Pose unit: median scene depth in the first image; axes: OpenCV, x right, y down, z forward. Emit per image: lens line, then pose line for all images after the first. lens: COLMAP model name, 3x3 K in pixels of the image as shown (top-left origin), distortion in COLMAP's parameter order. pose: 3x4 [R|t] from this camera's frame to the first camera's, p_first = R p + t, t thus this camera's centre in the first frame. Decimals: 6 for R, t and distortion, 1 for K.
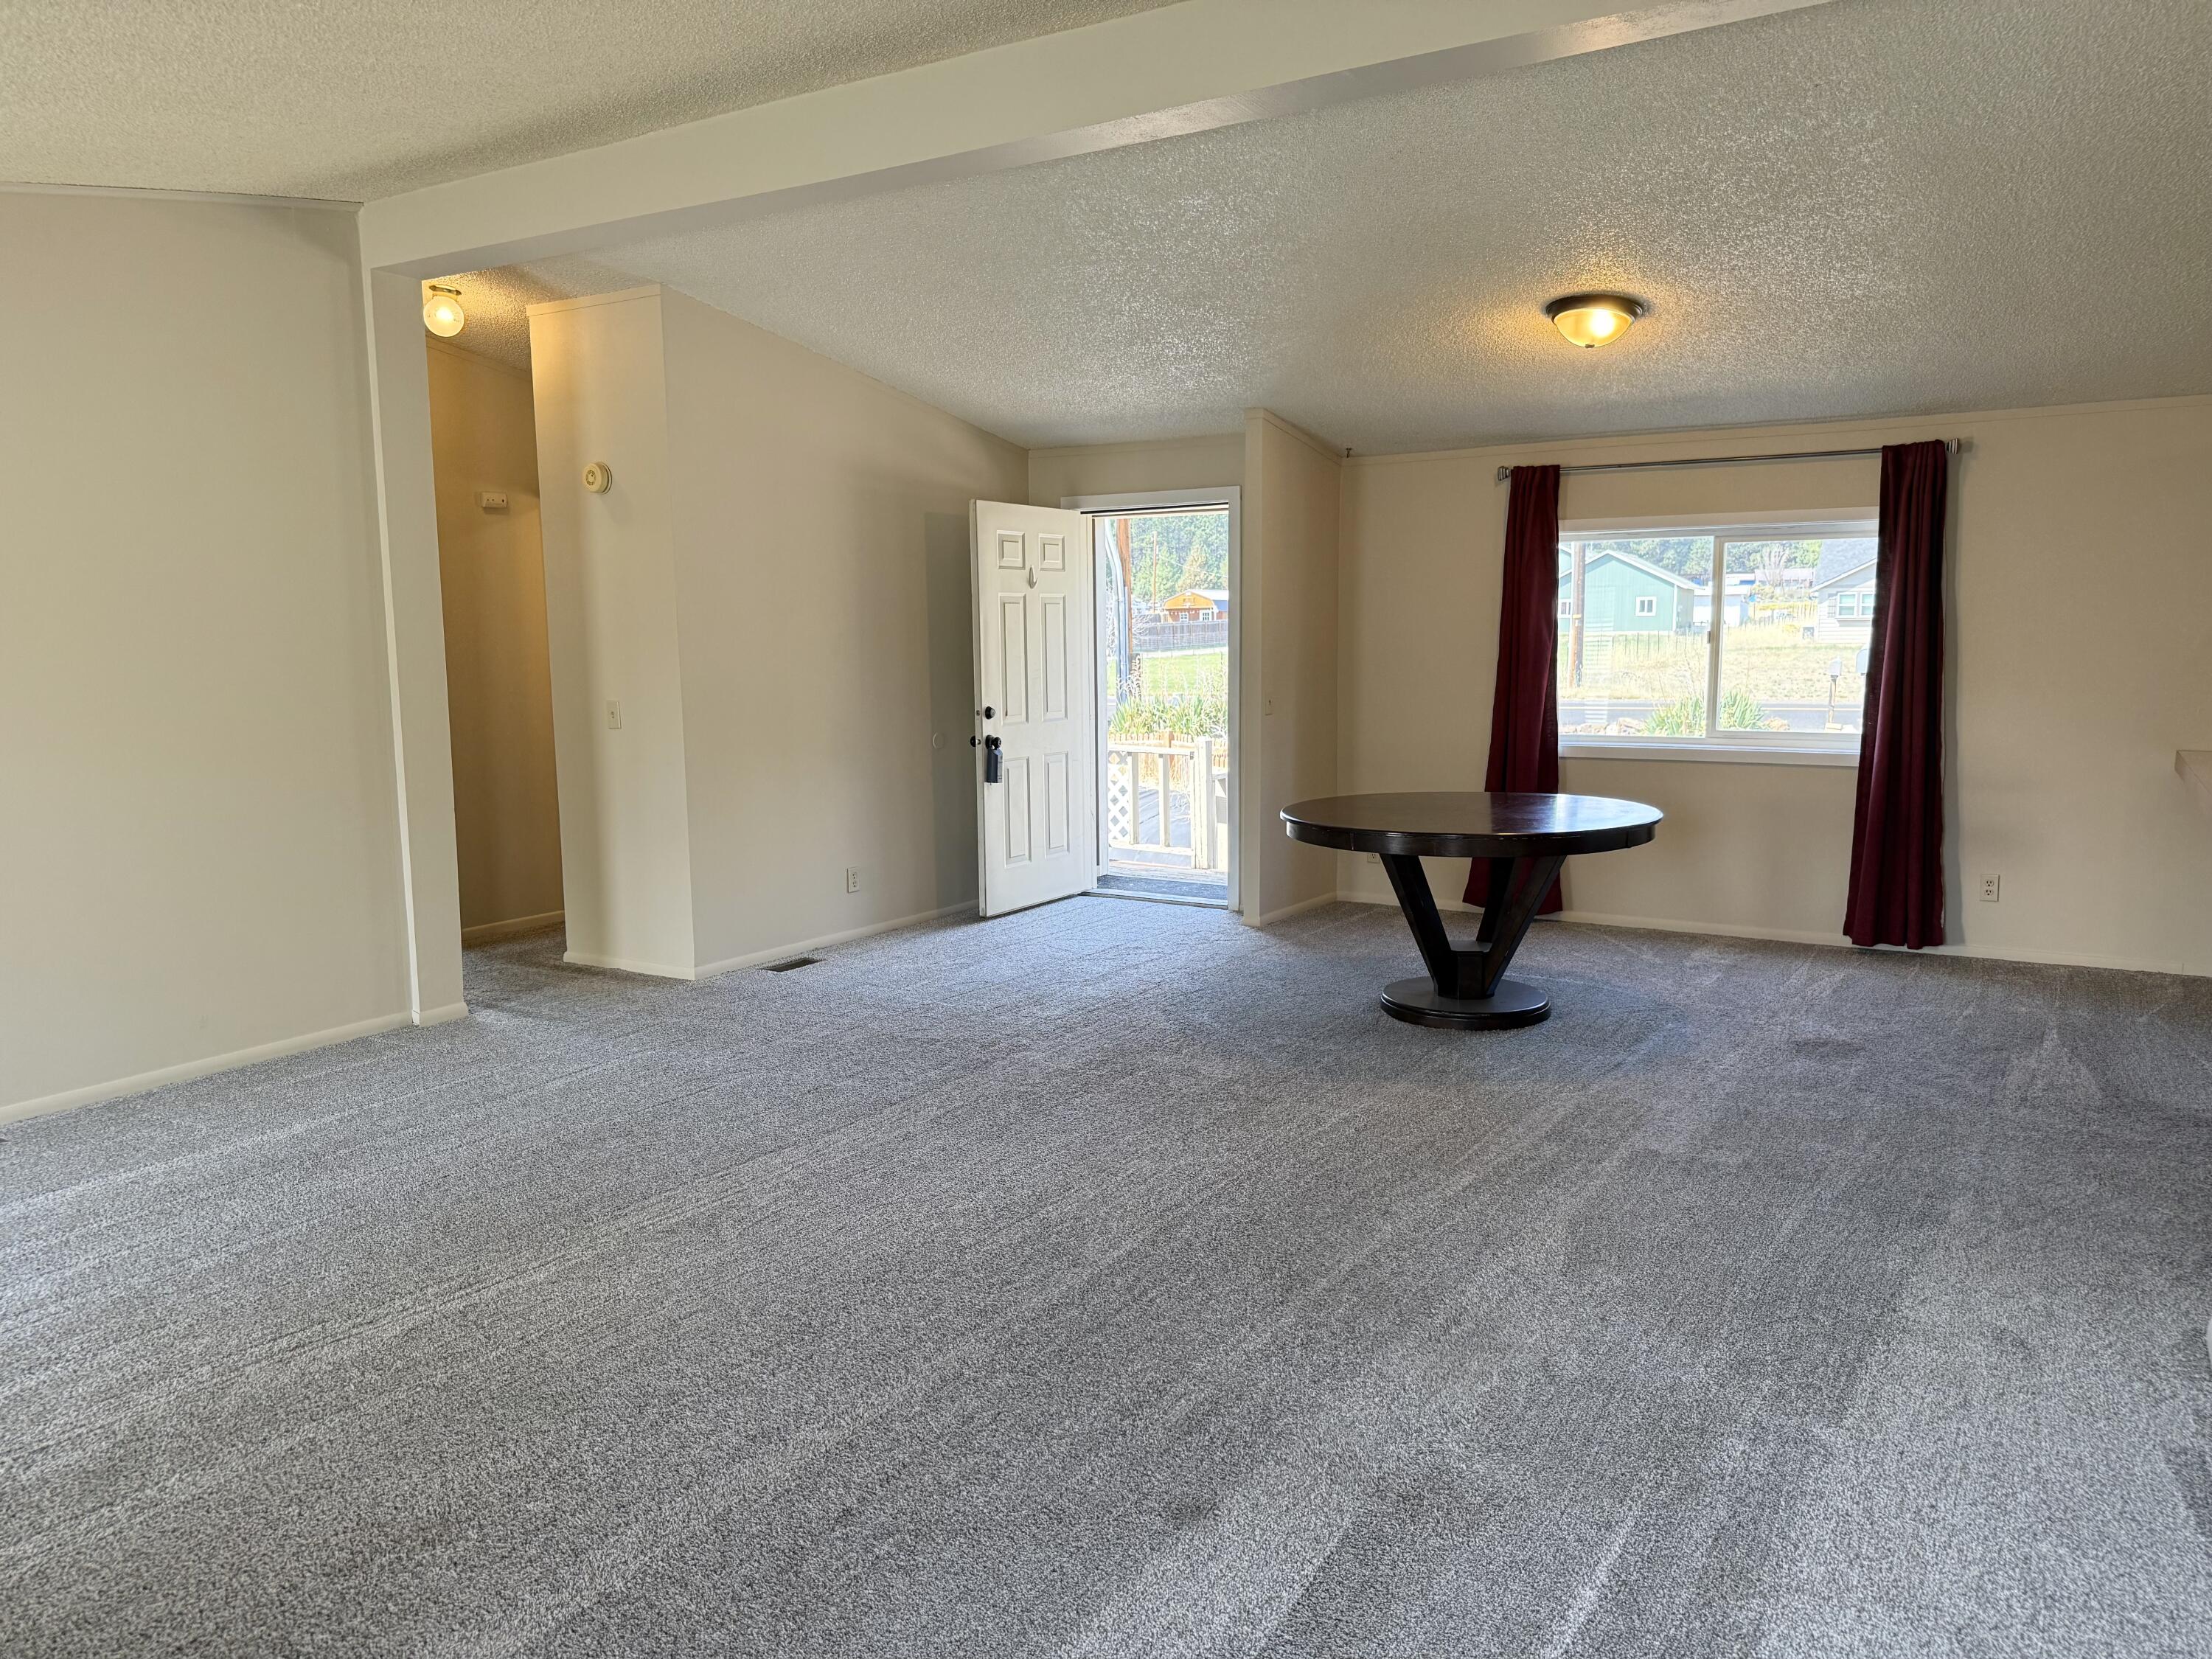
lens RADIAL K [[1538.8, 0, 1147.3], [0, 1538.8, 827.0], [0, 0, 1]] dist [0.051432, -0.060771]
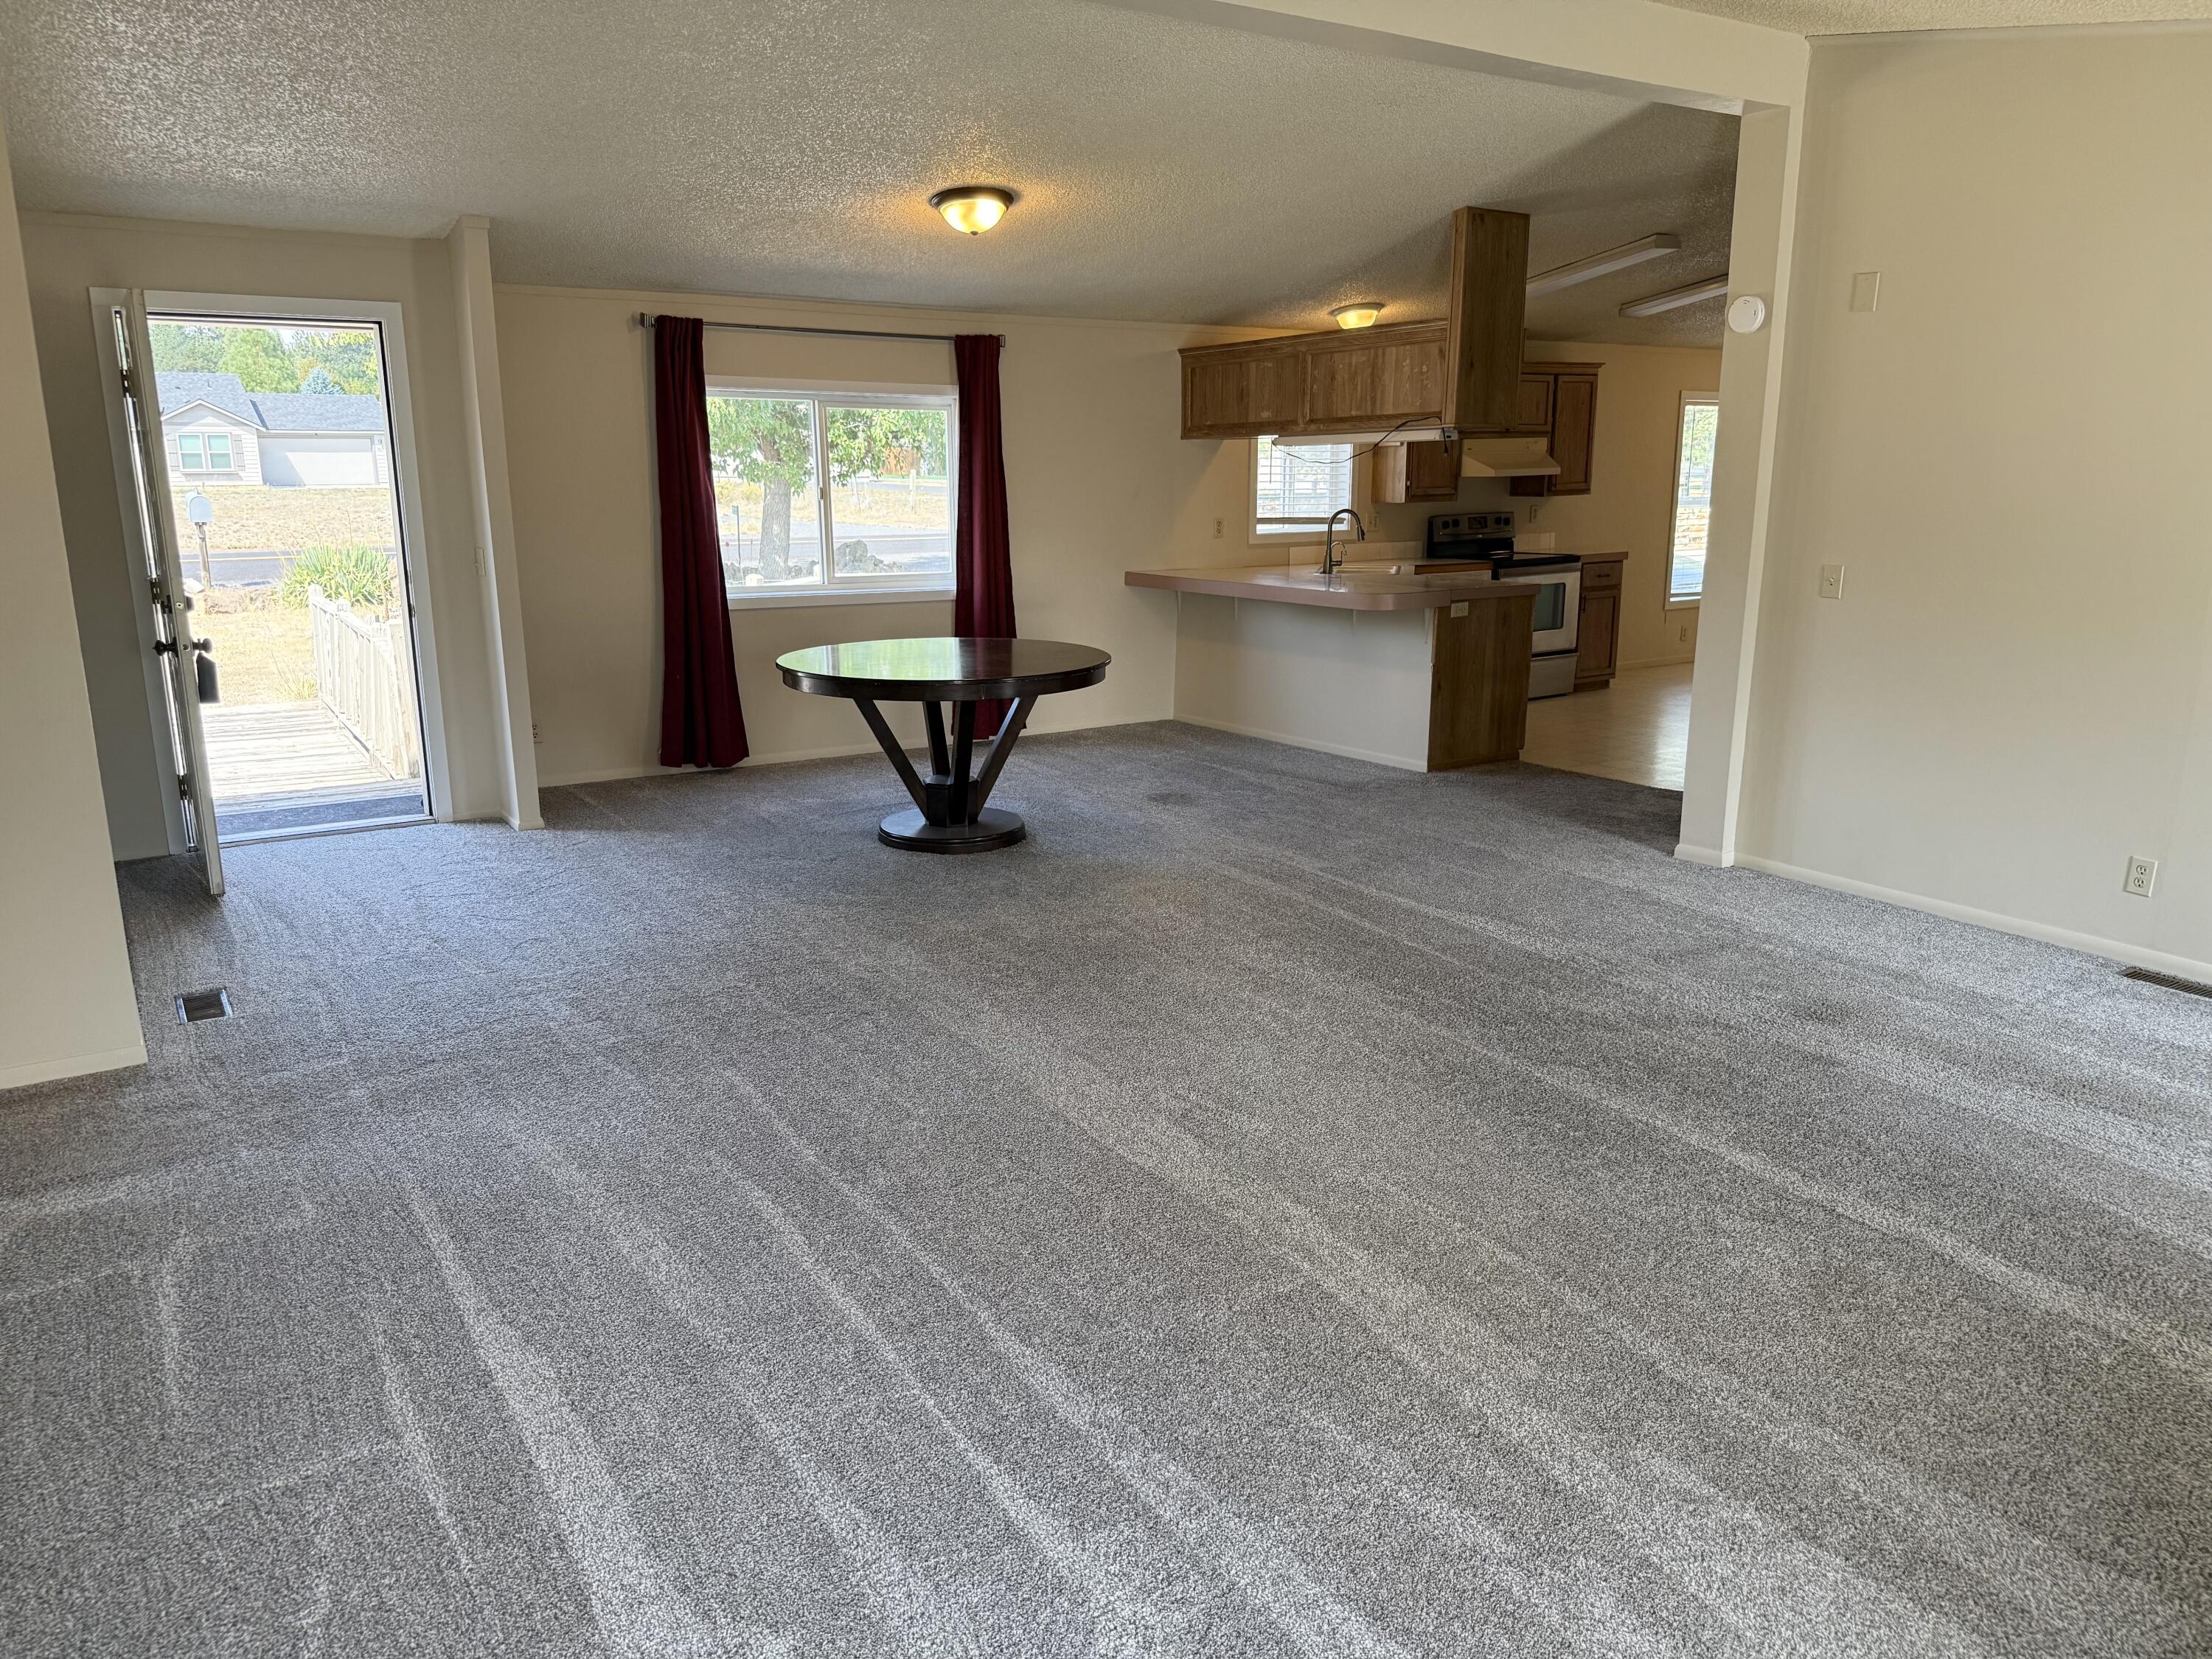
lens RADIAL K [[1538.8, 0, 1076.3], [0, 1538.8, 815.9], [0, 0, 1]] dist [0.051432, -0.060771]
pose [[0.436271, -0.186985, 0.880173, -0.584918], [0.112031, 0.981847, 0.153056, -0.044161], [-0.892814, 0.031833, 0.449300, 0.346178]]
